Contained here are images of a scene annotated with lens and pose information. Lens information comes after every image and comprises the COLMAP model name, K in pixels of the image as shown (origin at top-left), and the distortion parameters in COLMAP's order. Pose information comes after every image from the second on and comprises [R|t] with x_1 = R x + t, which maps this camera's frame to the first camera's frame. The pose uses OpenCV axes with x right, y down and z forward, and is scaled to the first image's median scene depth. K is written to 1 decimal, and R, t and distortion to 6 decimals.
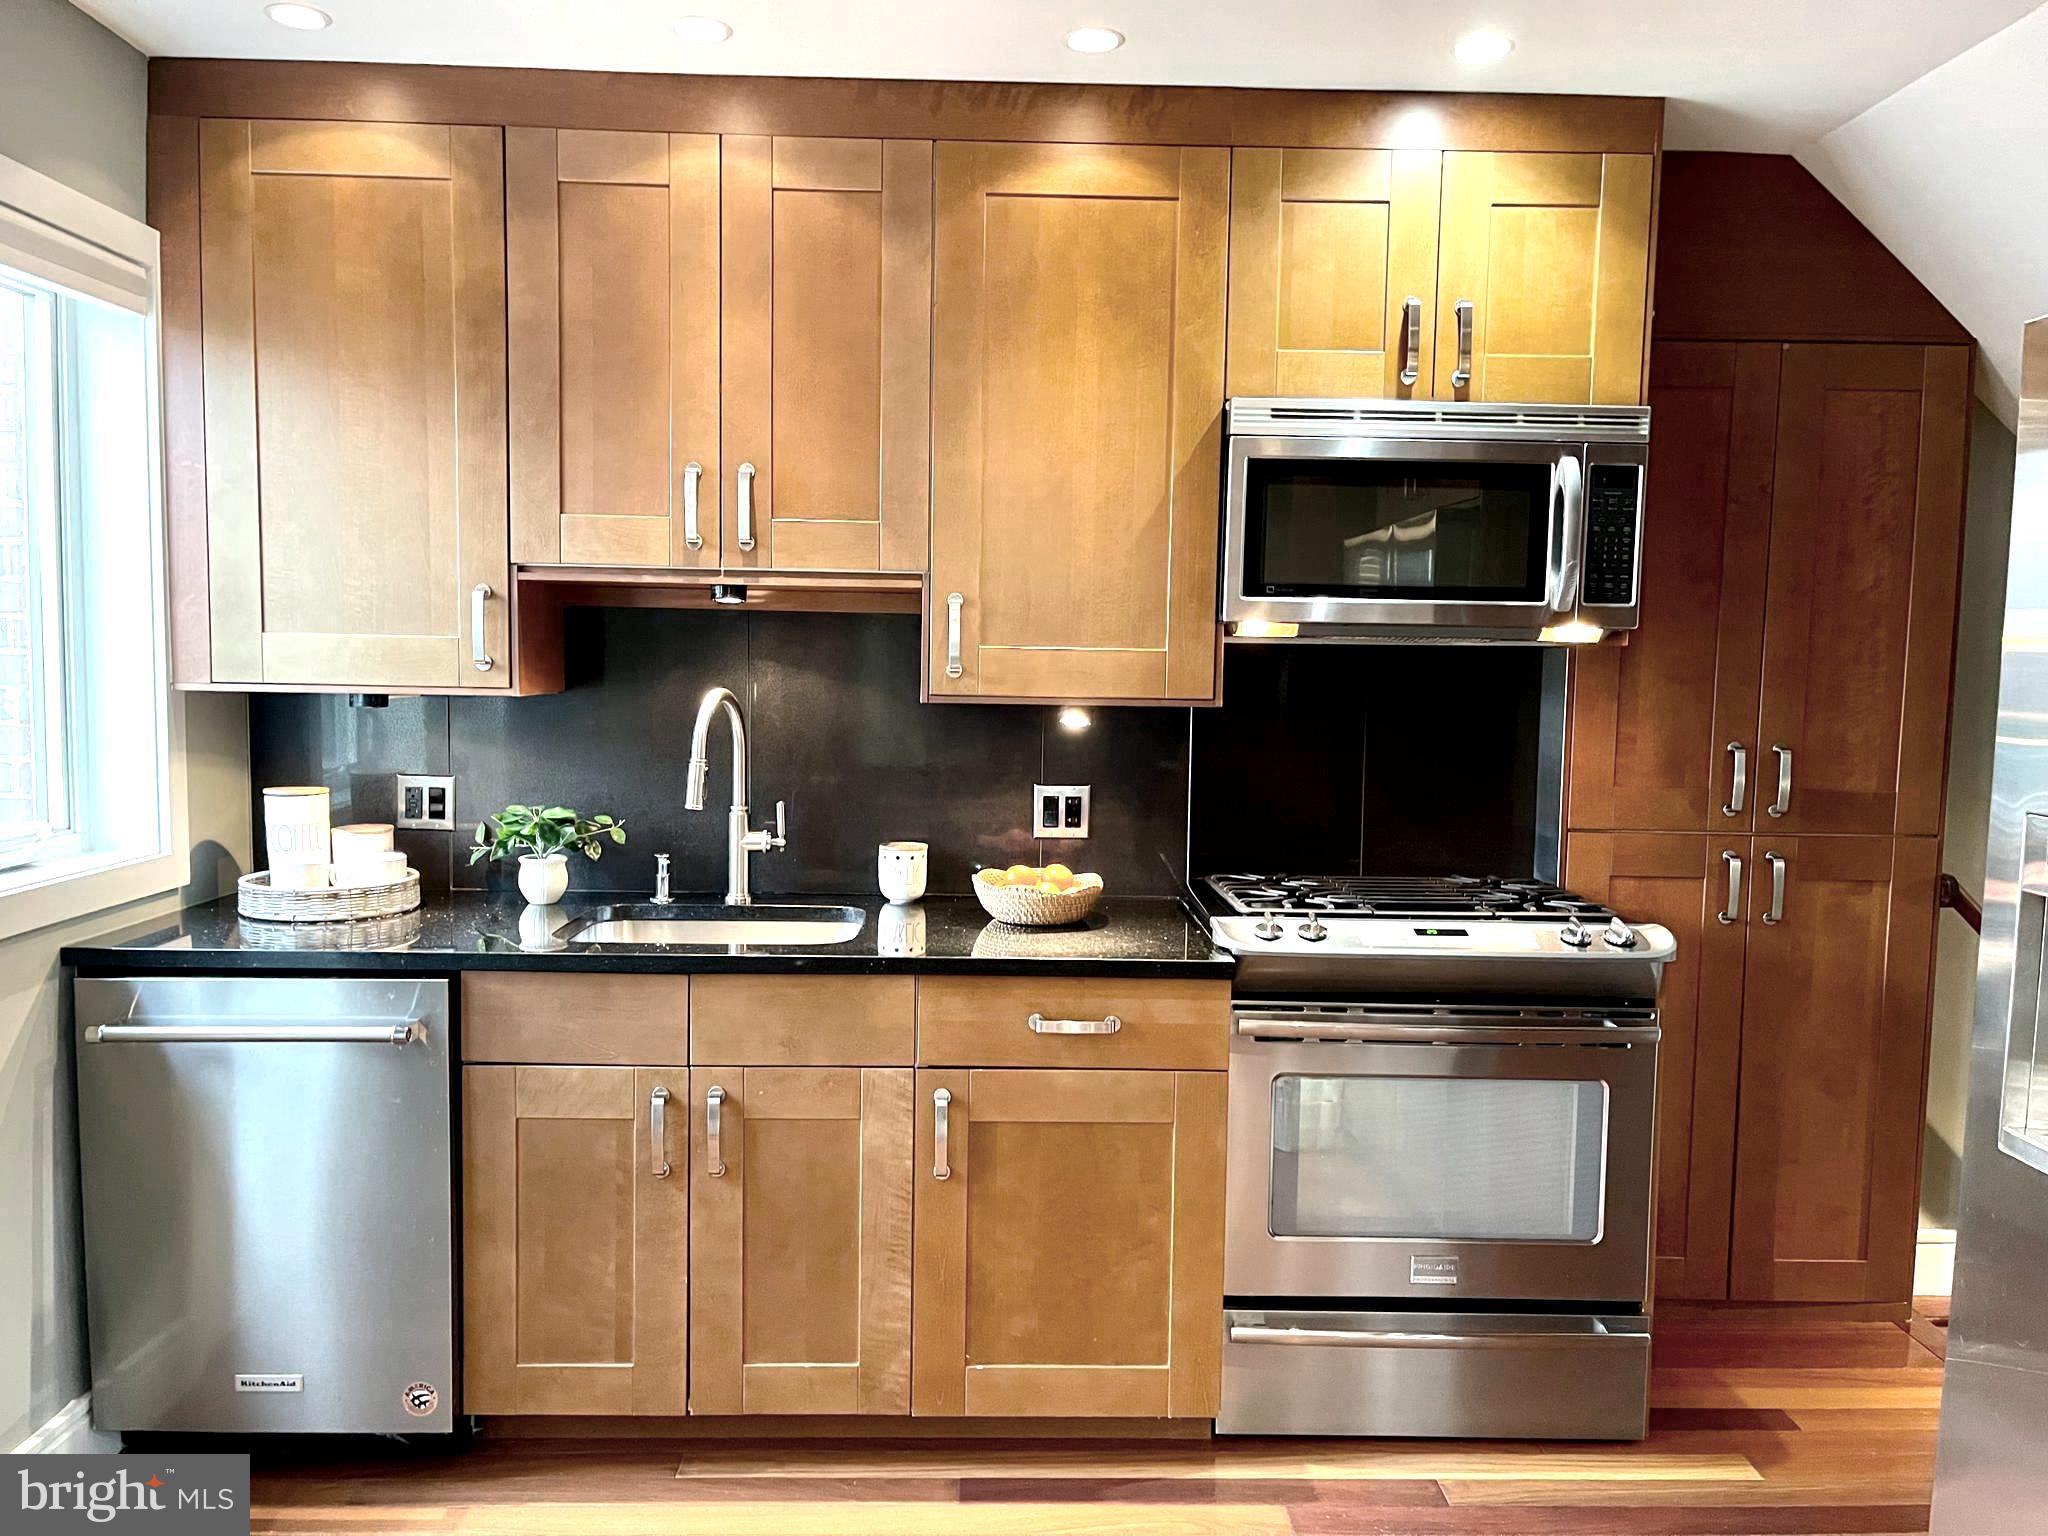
lens RADIAL K [[1578.1, 0, 1024.8], [0, 1578.1, 776.2], [0, 0, 1]] dist [0.064890, -0.073032]
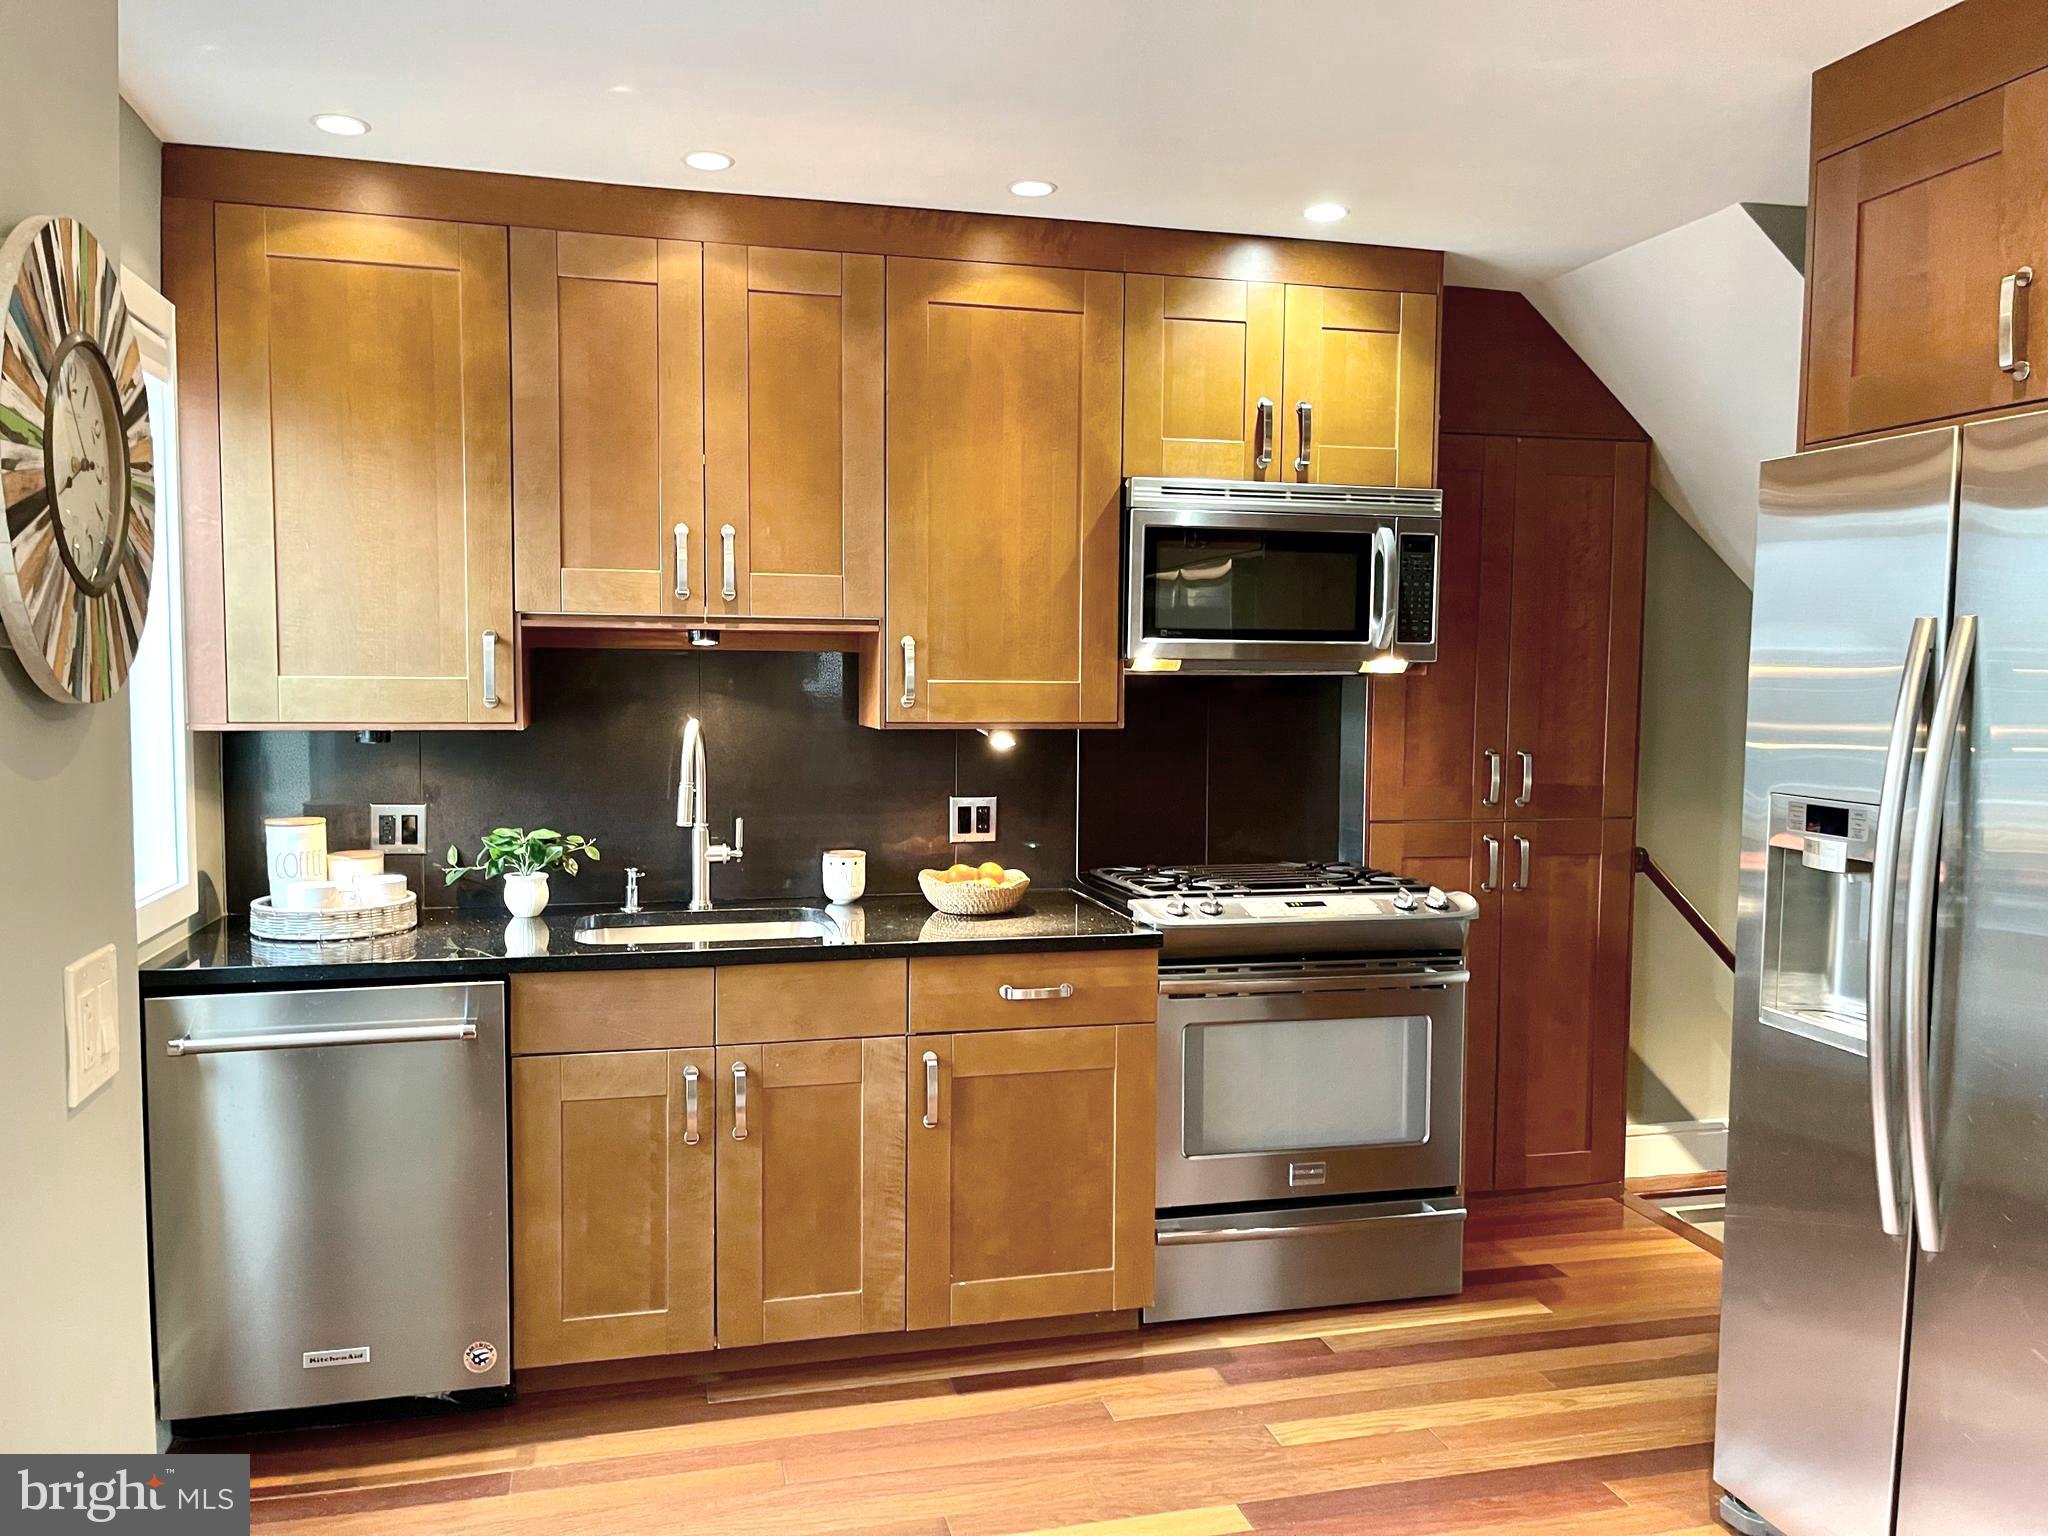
lens RADIAL K [[1578.1, 0, 1024.8], [0, 1578.1, 776.2], [0, 0, 1]] dist [0.064890, -0.073032]
pose [[0.974170, -0.024706, 0.224459, -0.228378], [0.027201, 0.999598, -0.008033, 0.000761], [-0.224170, 0.013931, 0.974450, -0.170935]]
